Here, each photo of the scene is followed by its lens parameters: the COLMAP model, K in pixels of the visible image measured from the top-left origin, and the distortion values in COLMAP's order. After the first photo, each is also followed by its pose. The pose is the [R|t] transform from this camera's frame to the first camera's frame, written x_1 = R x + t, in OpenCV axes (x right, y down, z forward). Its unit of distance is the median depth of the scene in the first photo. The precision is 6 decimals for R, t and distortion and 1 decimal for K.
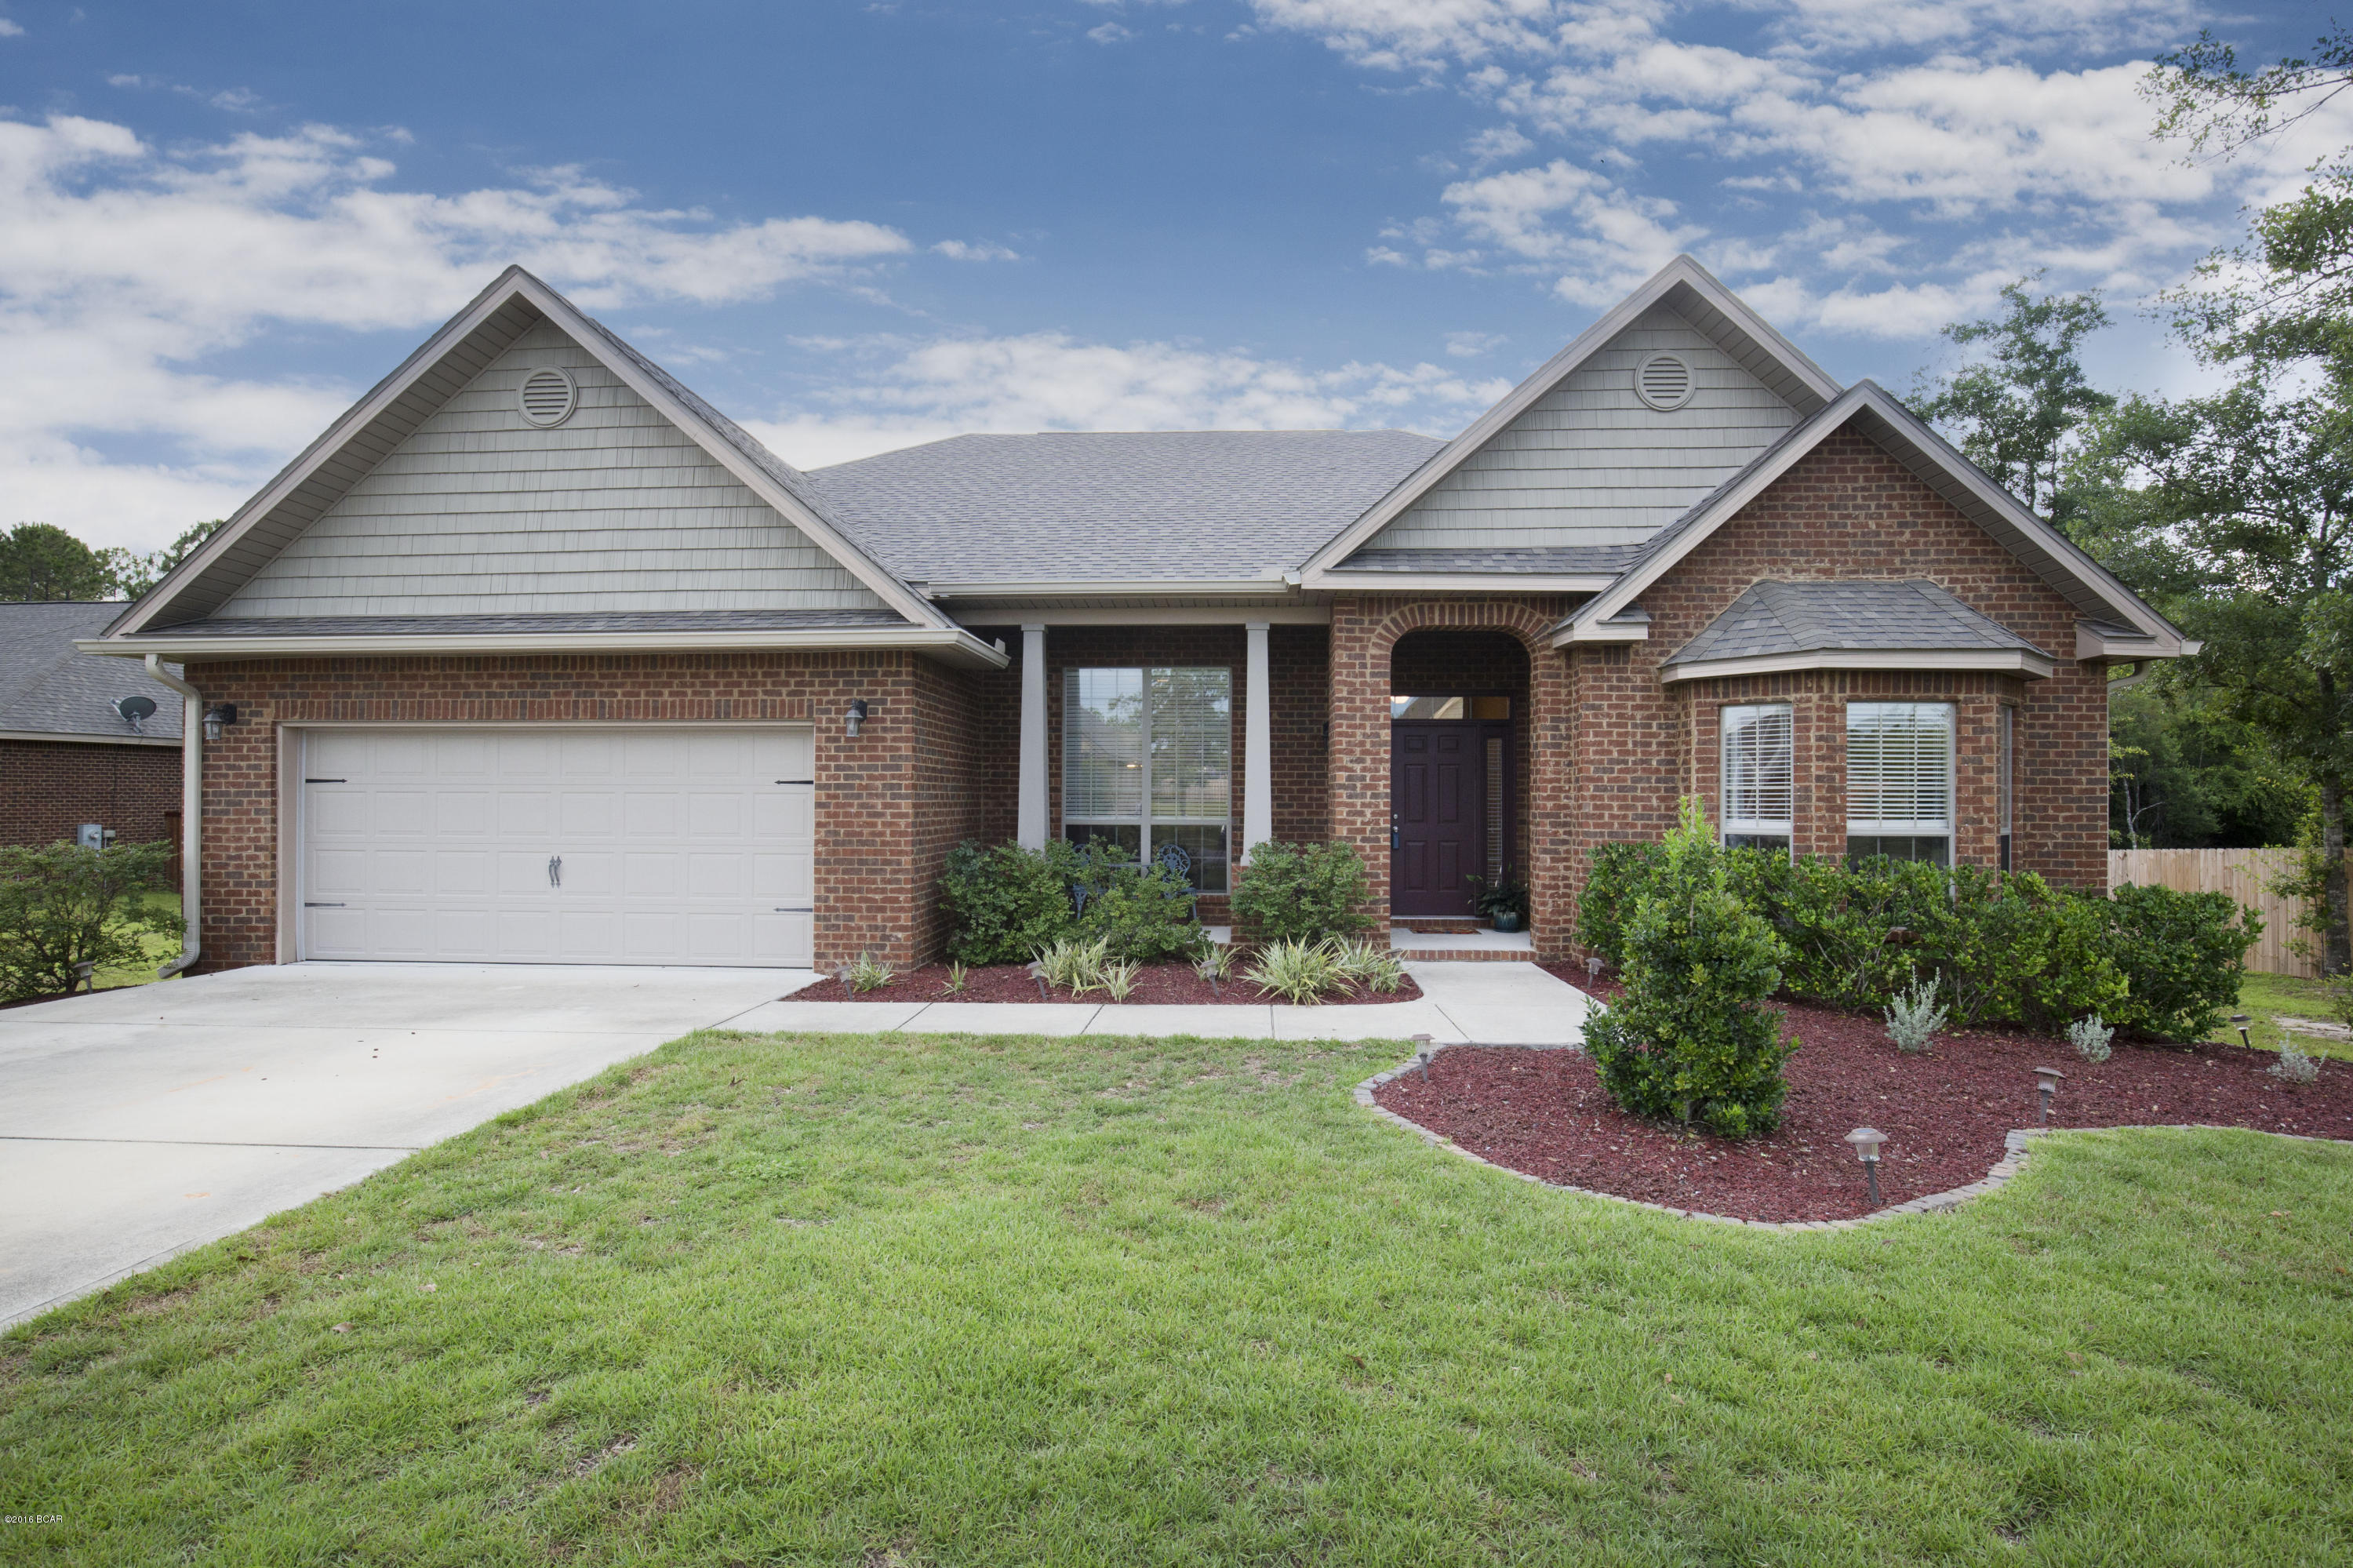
lens RADIAL K [[1147.1, 0, 1179.5], [0, 1147.1, 787.6], [0, 0, 1]] dist [-0.036089, 0.009681]
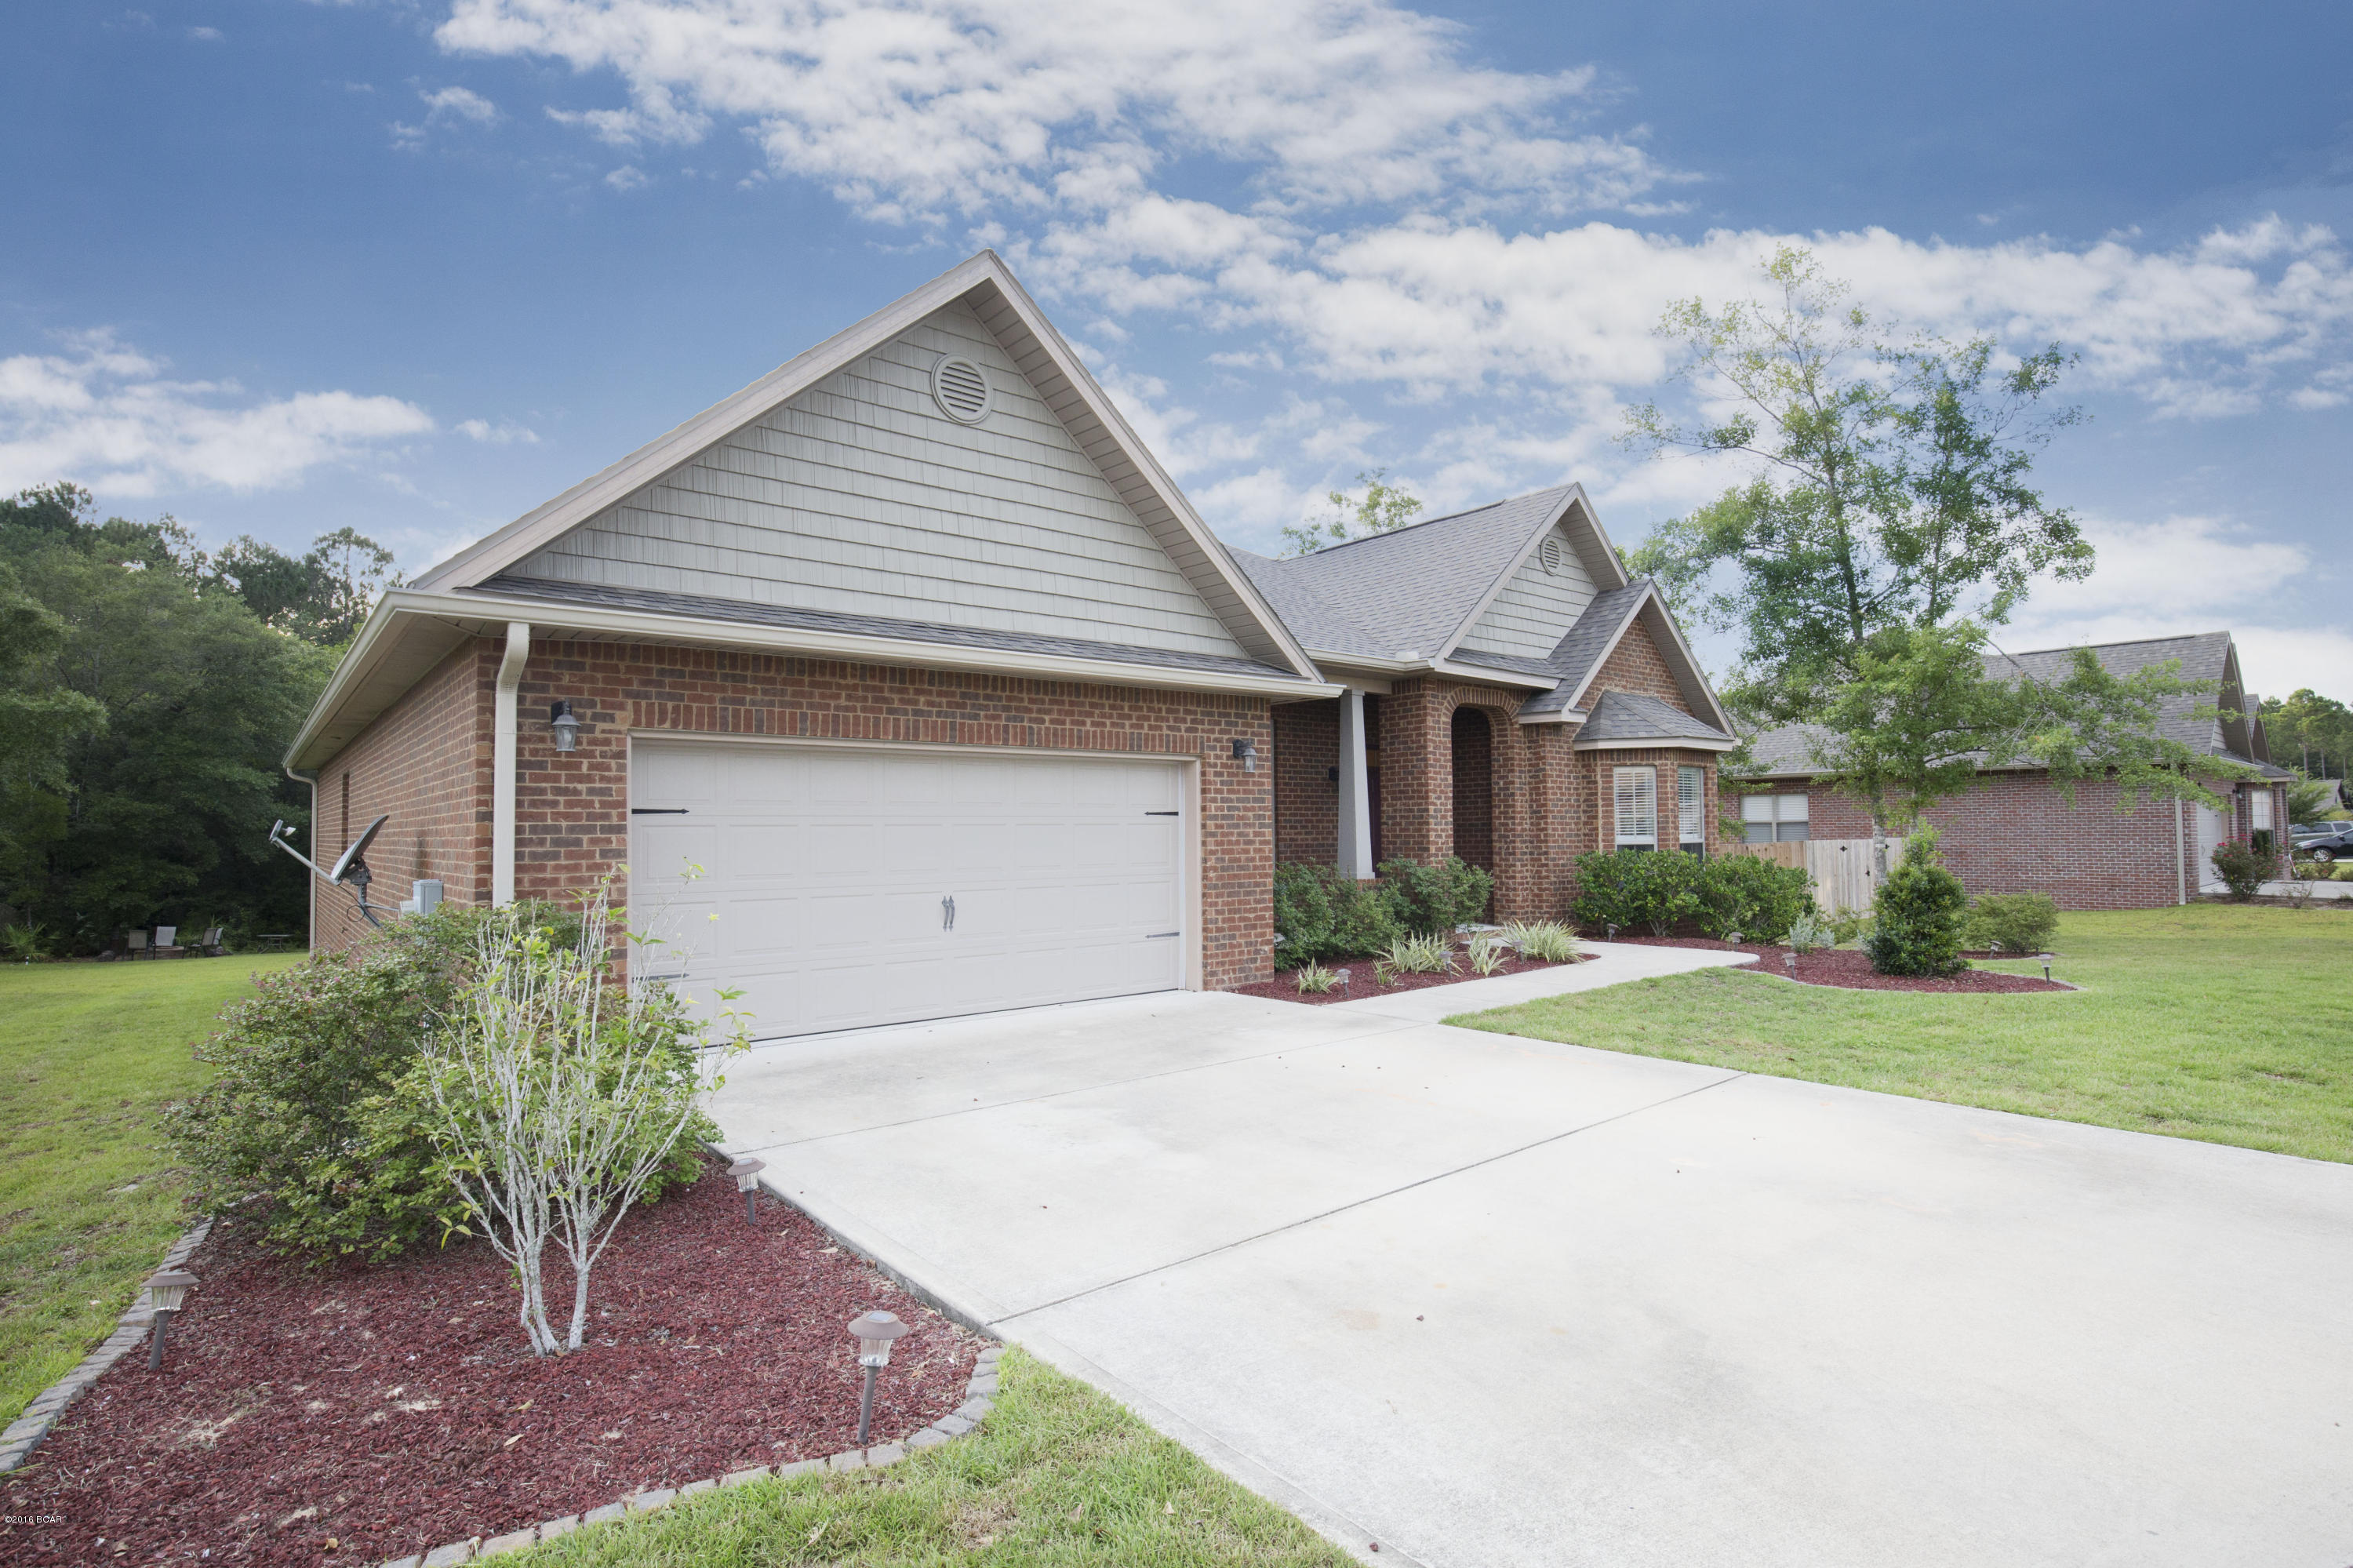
lens RADIAL K [[1147.1, 0, 1179.5], [0, 1147.1, 787.6], [0, 0, 1]] dist [-0.036089, 0.009681]
pose [[0.732174, 0.015631, 0.680938, -1.058466], [0.006386, 0.999535, -0.029810, 0.003184], [-0.681088, 0.026174, 0.731734, 0.219481]]
